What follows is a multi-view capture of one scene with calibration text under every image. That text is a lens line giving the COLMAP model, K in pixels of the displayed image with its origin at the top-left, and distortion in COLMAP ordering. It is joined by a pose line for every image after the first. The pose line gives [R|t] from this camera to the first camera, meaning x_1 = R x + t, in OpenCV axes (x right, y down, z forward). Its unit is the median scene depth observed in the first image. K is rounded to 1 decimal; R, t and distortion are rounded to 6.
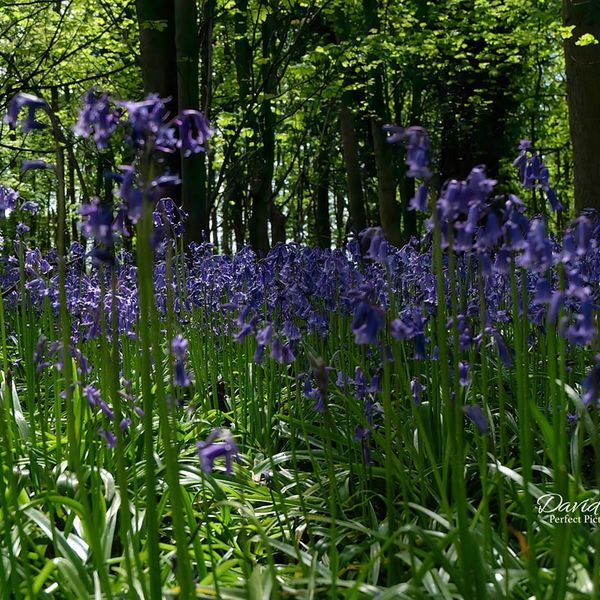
lens RADIAL K [[1162.3, 0, 301.3], [0, 1162.3, 300.0], [0, 0, 1]] dist [0.067285, 0.000000]
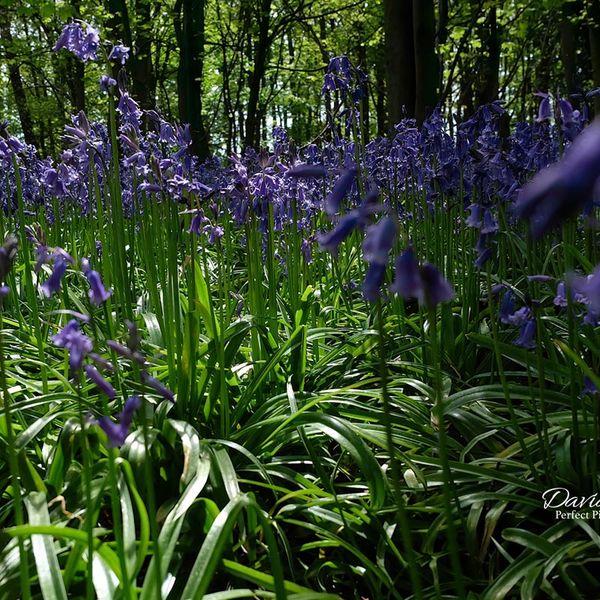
lens RADIAL K [[790.5, 0, 297.4], [0, 790.5, 294.4], [0, 0, 1]] dist [0.000870, 0.000000]
pose [[0.961041, 0.018212, -0.275806, 0.004062], [0.017361, 0.991880, 0.125988, 0.003079], [0.275861, -0.125867, 0.952921, 0.157299]]
